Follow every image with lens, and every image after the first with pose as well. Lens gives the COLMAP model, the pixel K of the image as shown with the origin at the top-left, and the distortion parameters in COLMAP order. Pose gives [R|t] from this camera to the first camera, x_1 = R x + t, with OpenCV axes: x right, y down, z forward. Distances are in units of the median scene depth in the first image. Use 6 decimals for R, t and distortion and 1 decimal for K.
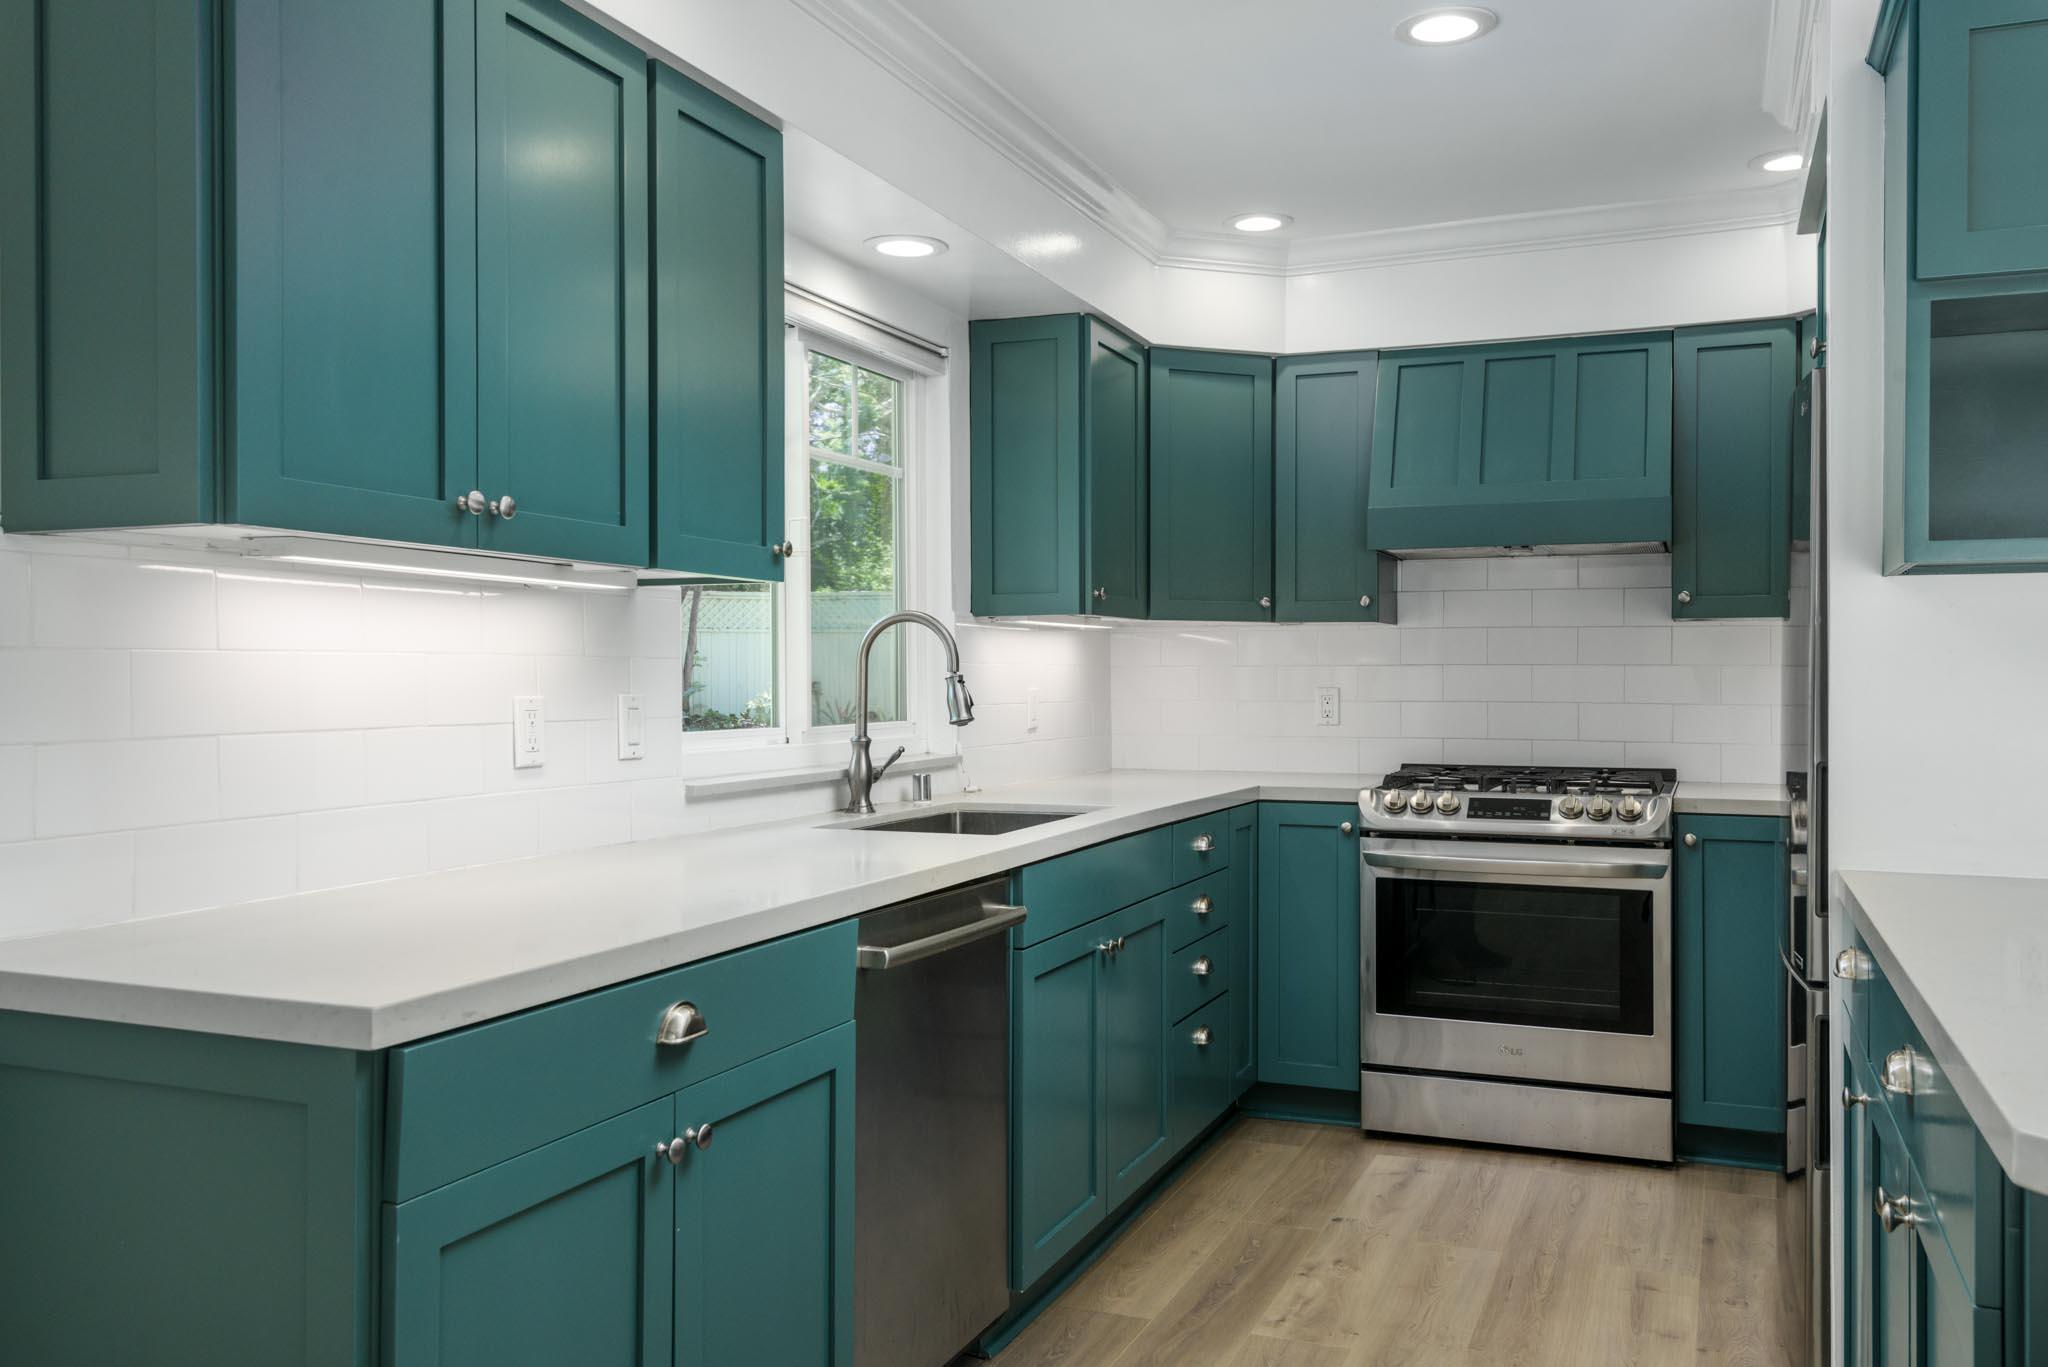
lens RADIAL K [[1667.7, 0, 1024.0], [0, 1667.7, 683.5], [0, 0, 1]] dist [-0.000255, -0.003403]
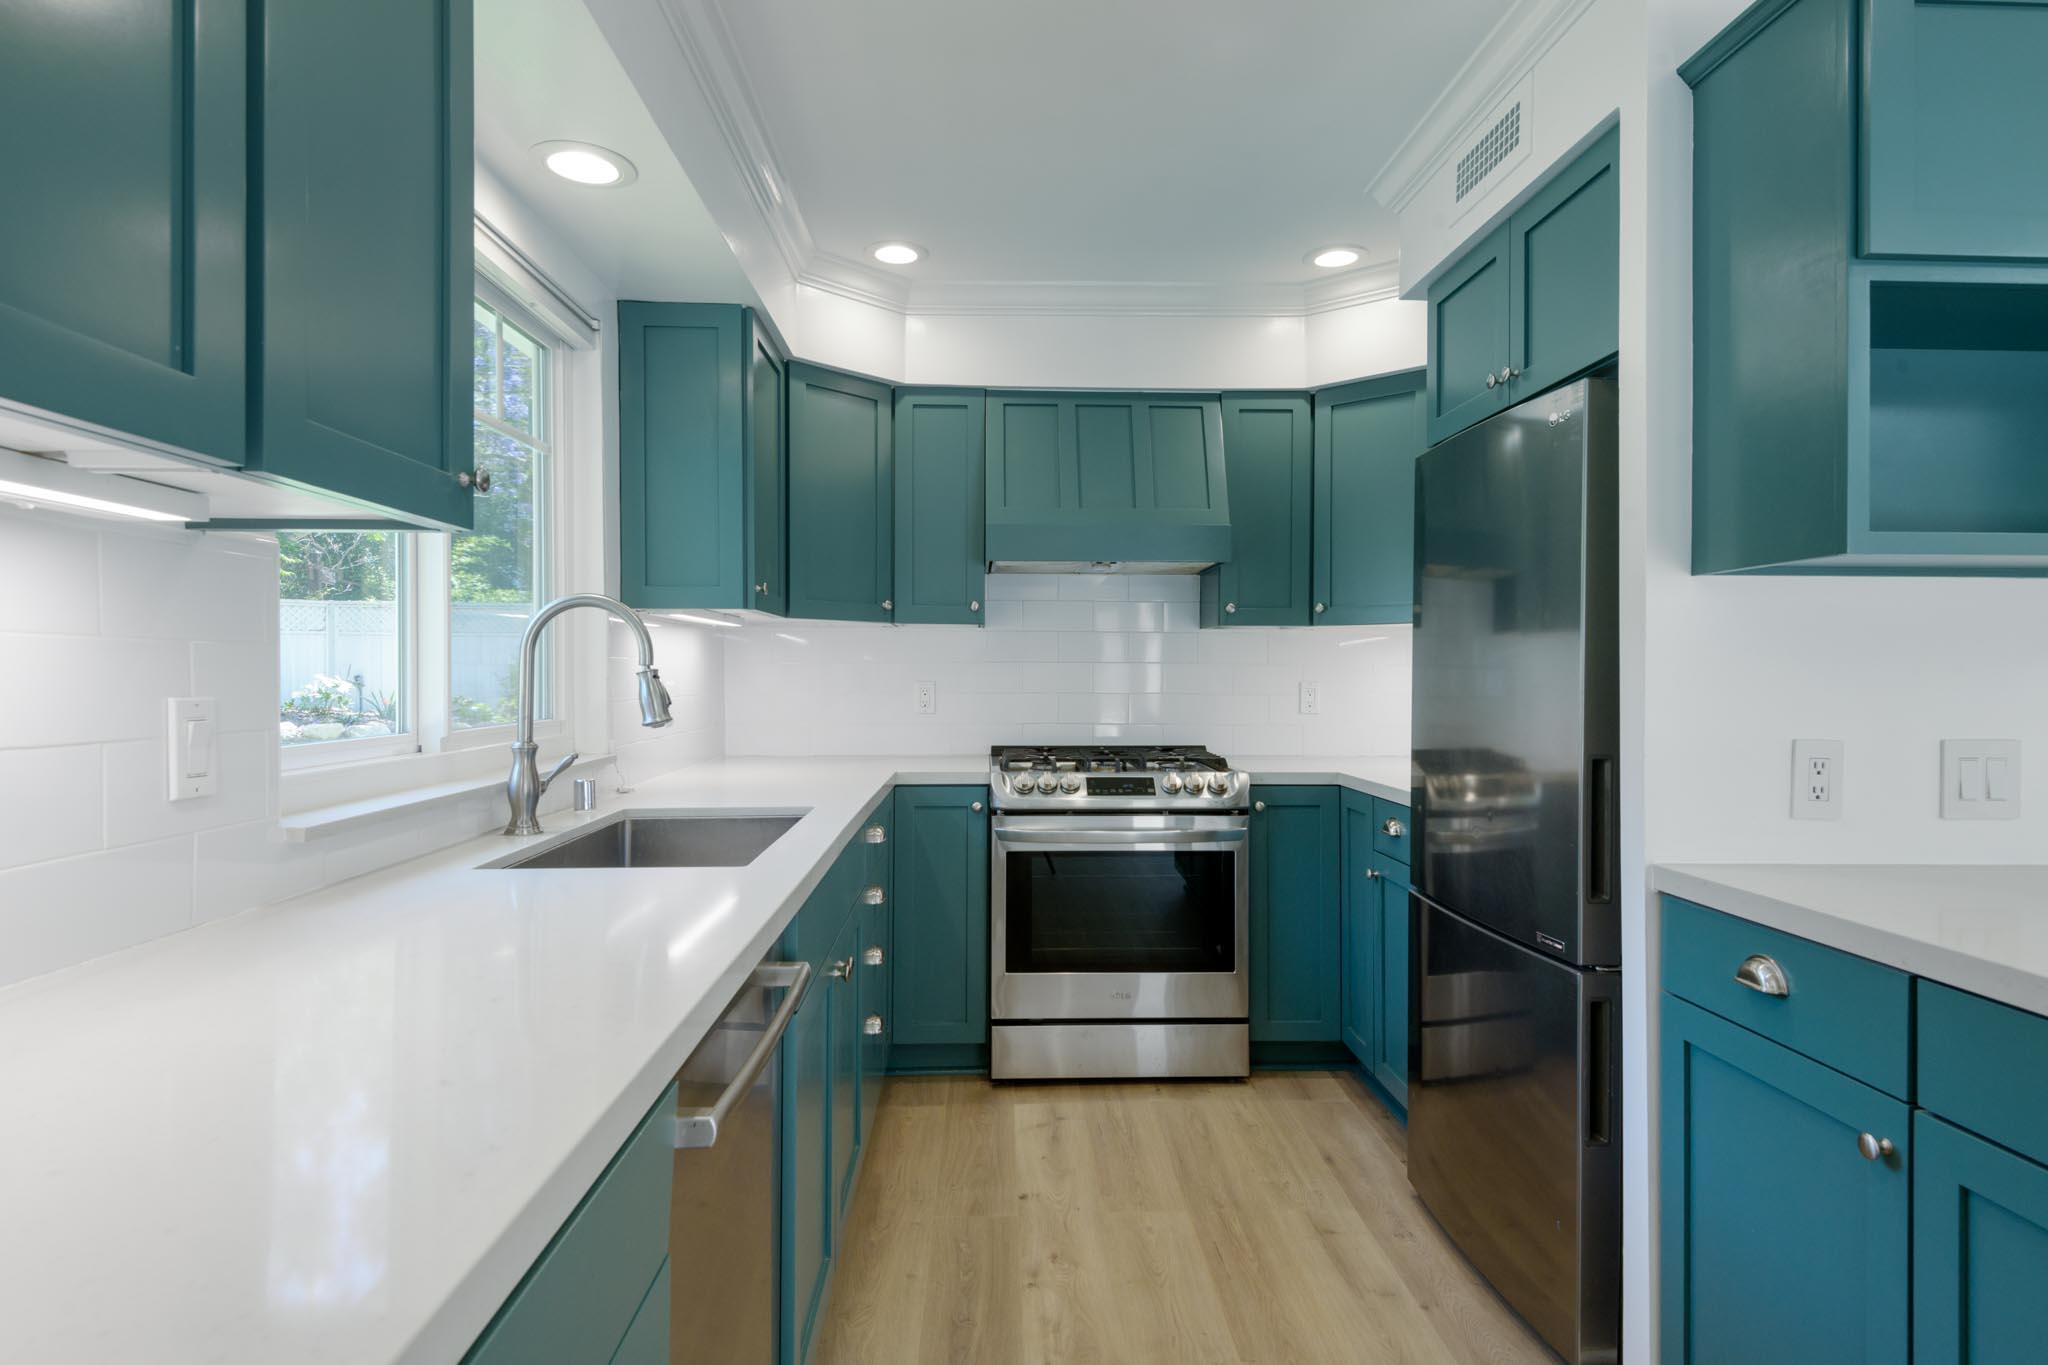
lens RADIAL K [[1095.4, 0, 1032.3], [0, 1095.4, 670.5], [0, 0, 1]] dist [0.023410, -0.001200]
pose [[0.907265, 0.002616, 0.420551, -0.085461], [-0.000437, 0.999986, -0.005278, -0.001319], [-0.420559, 0.004604, 0.907253, 0.337619]]
